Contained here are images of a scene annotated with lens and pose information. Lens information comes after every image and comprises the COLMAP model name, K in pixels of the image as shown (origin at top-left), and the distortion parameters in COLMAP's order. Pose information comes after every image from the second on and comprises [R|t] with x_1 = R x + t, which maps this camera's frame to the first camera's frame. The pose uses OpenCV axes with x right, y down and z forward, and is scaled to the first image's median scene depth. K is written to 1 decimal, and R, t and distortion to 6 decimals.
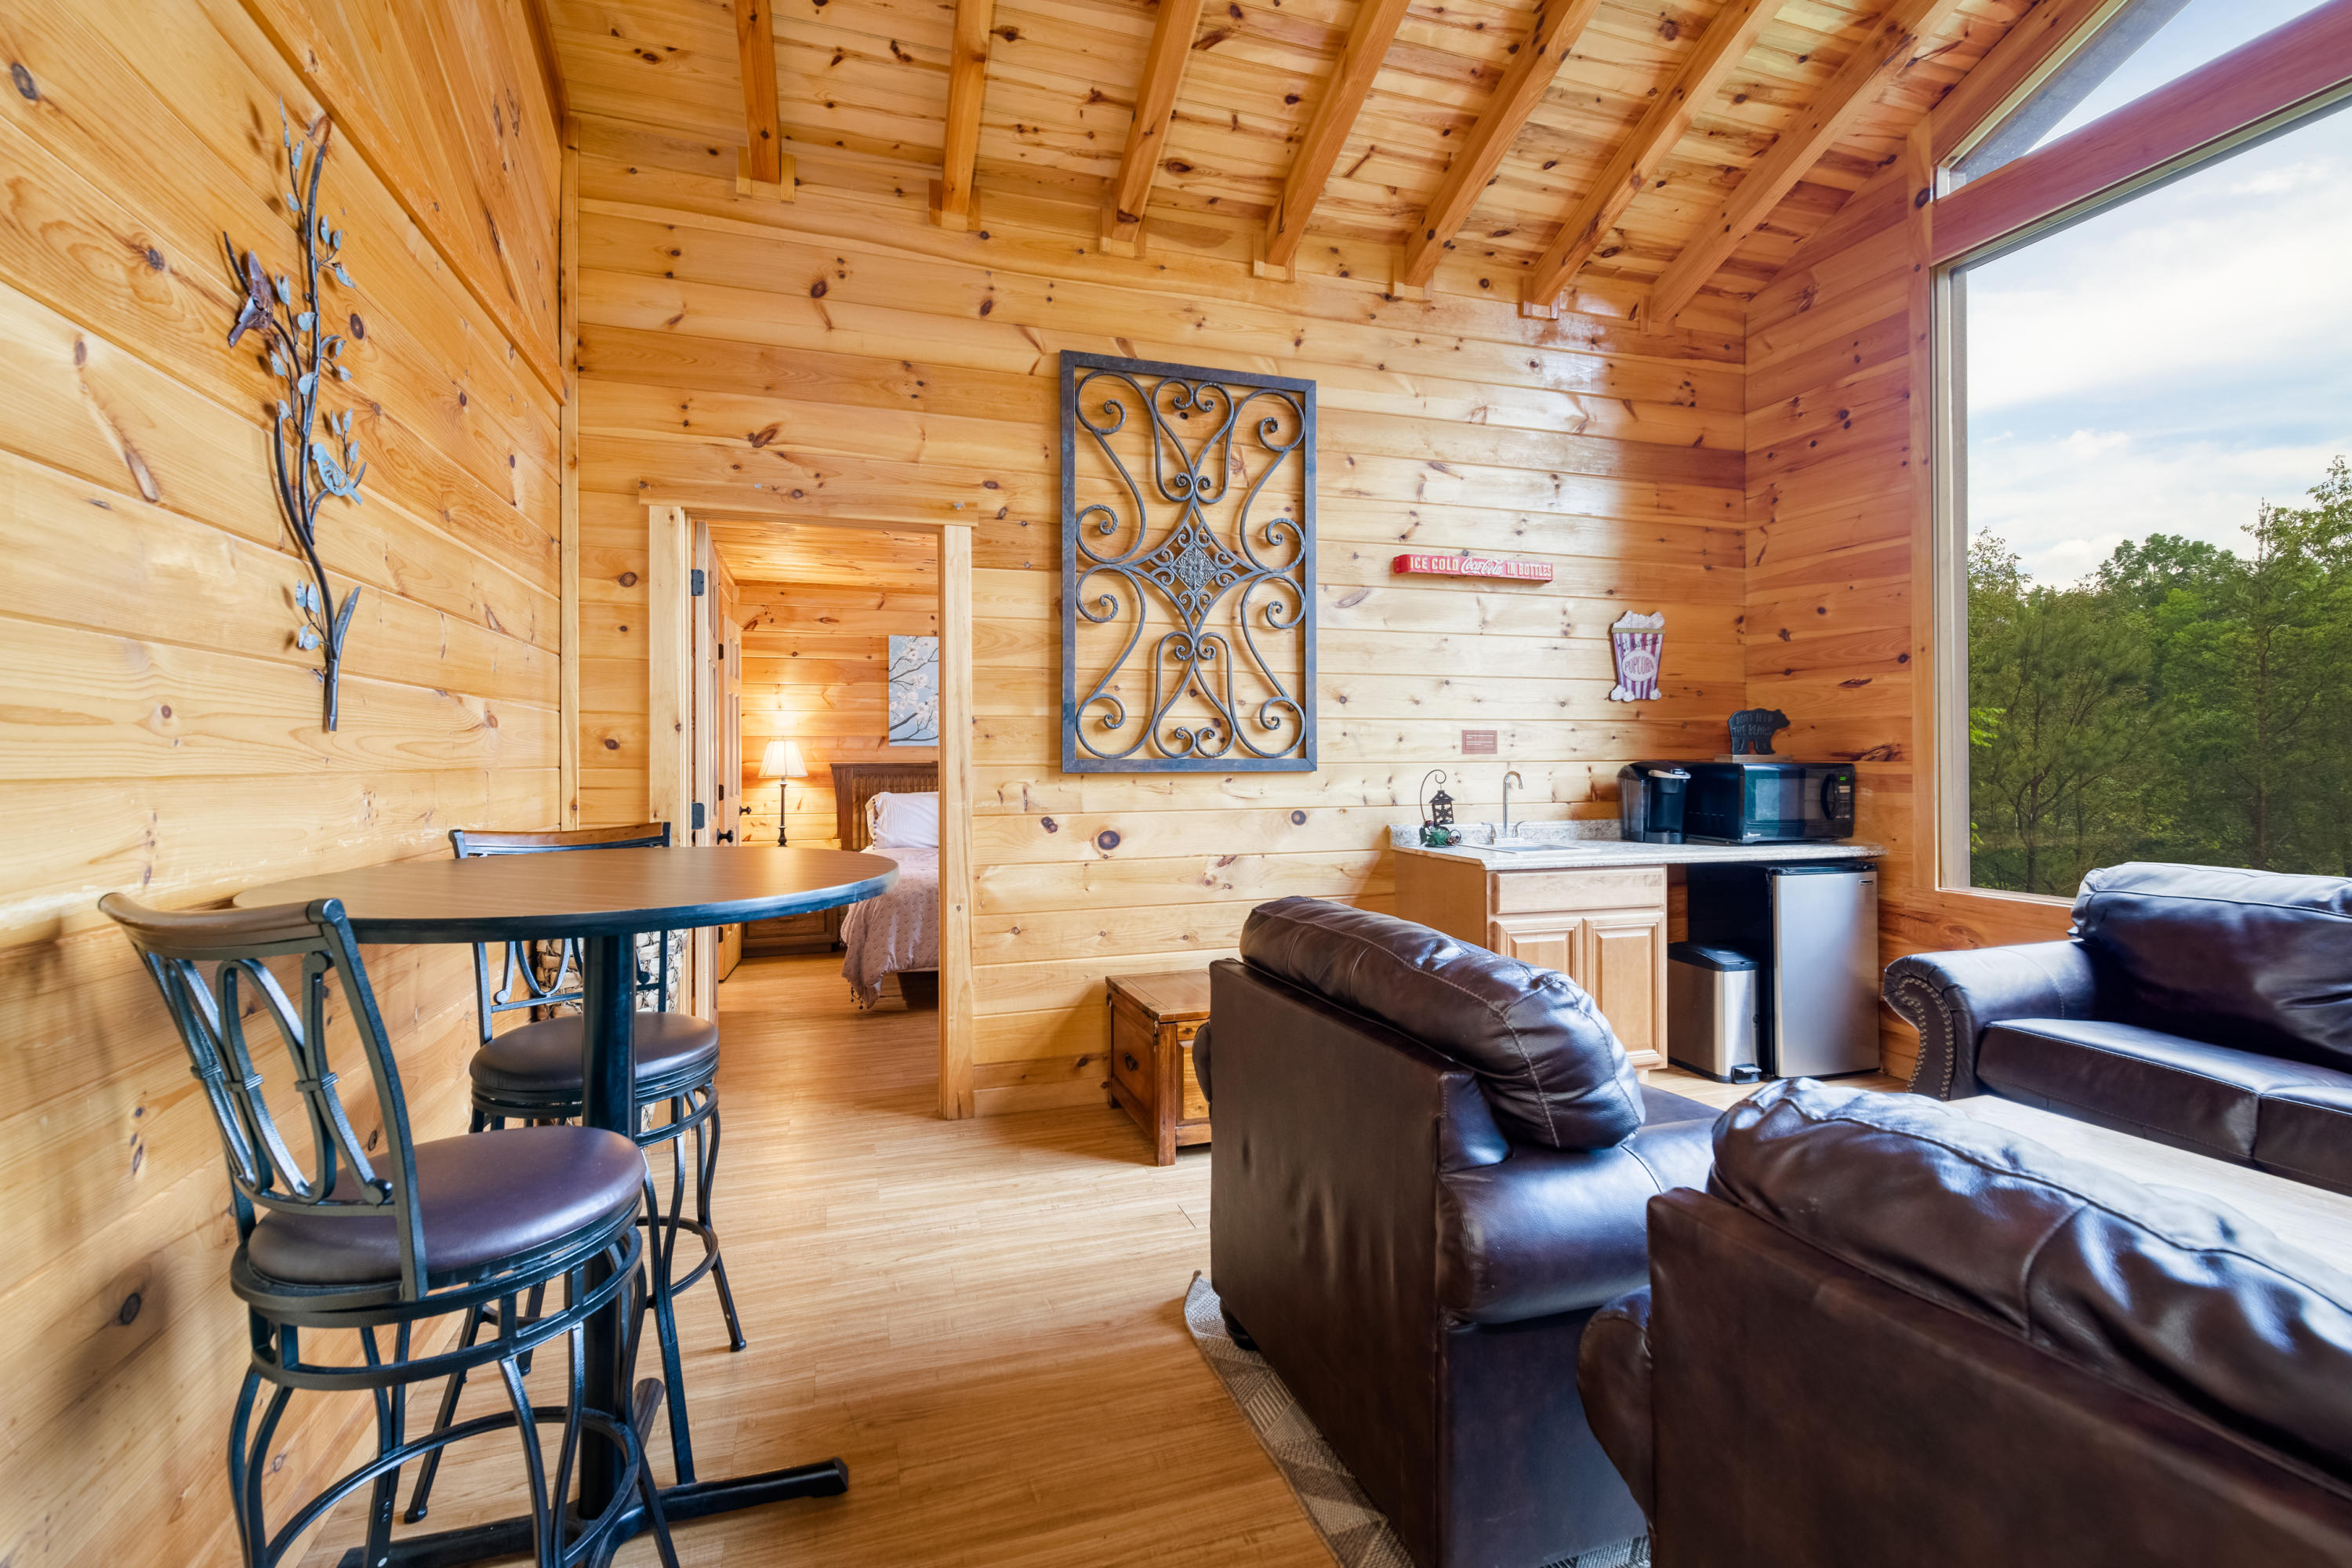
lens RADIAL K [[1022.9, 0, 1166.5], [0, 1022.9, 769.6], [0, 0, 1]] dist [0.005521, 0.000518]
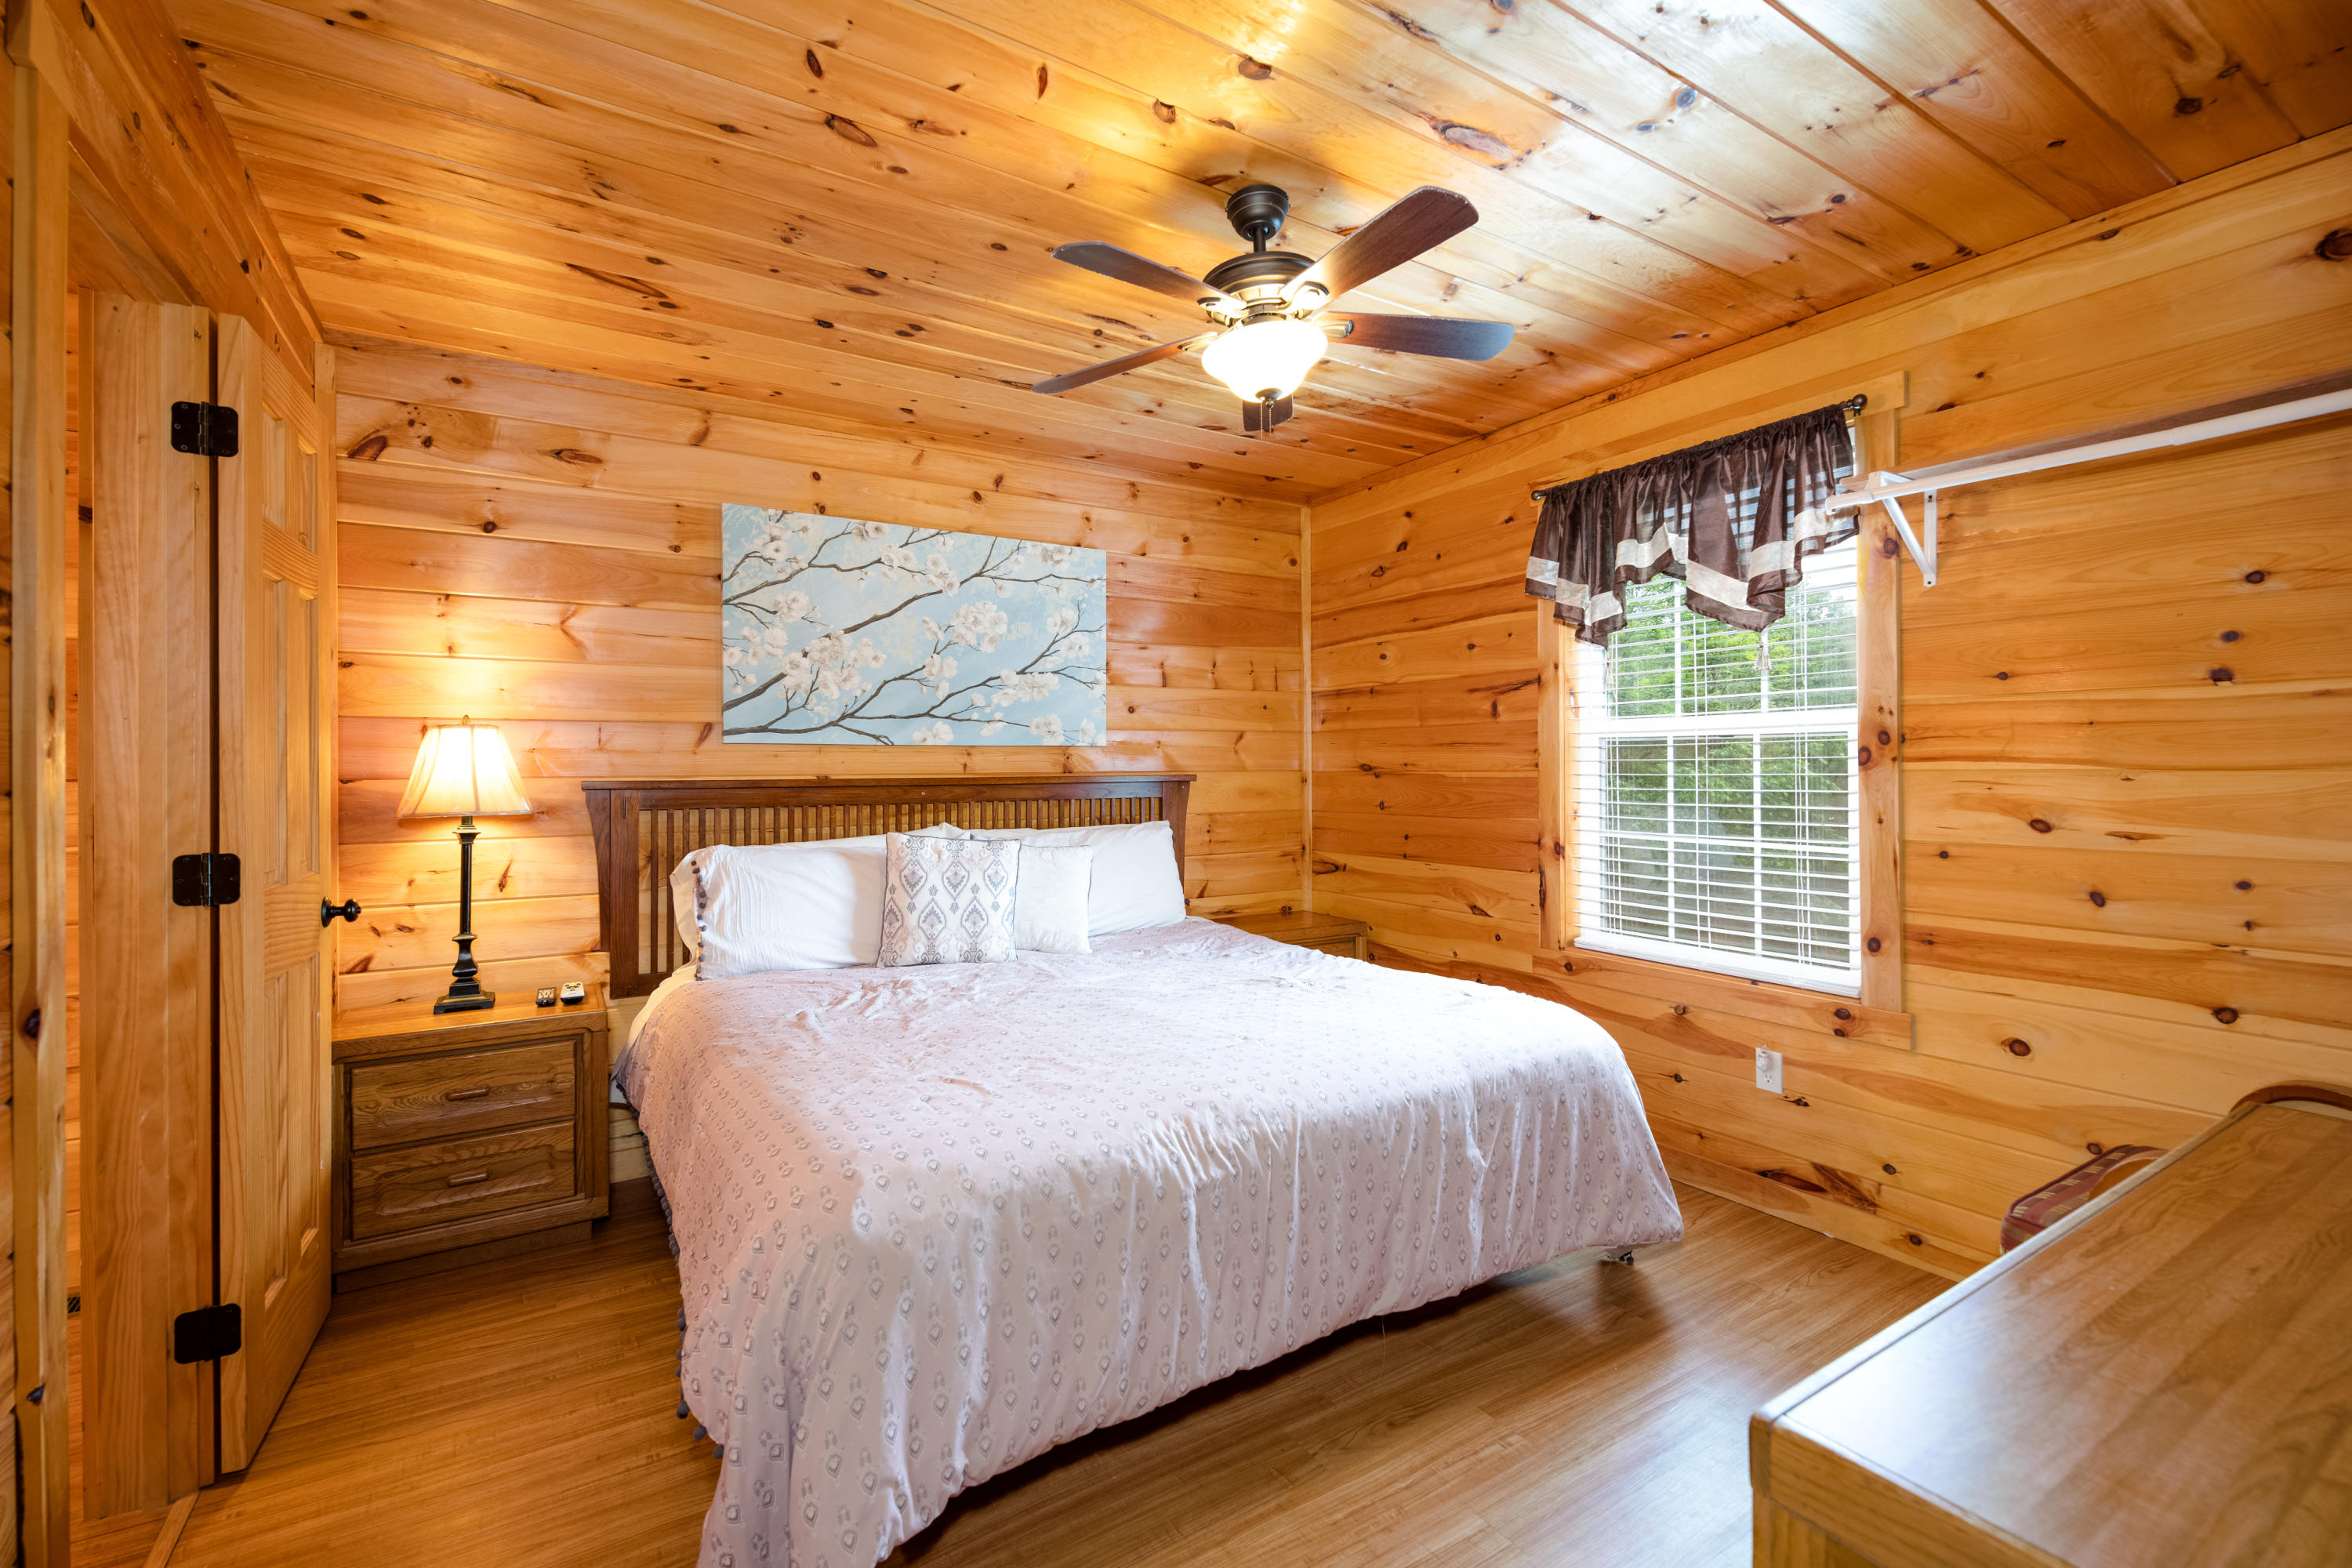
lens RADIAL K [[1022.9, 0, 1187.9], [0, 1022.9, 778.0], [0, 0, 1]] dist [0.005521, 0.000518]
pose [[0.967897, -0.002318, 0.251335, -0.187255], [0.001196, 0.999989, 0.004616, -0.009302], [-0.251343, -0.004167, 0.967889, 0.506666]]
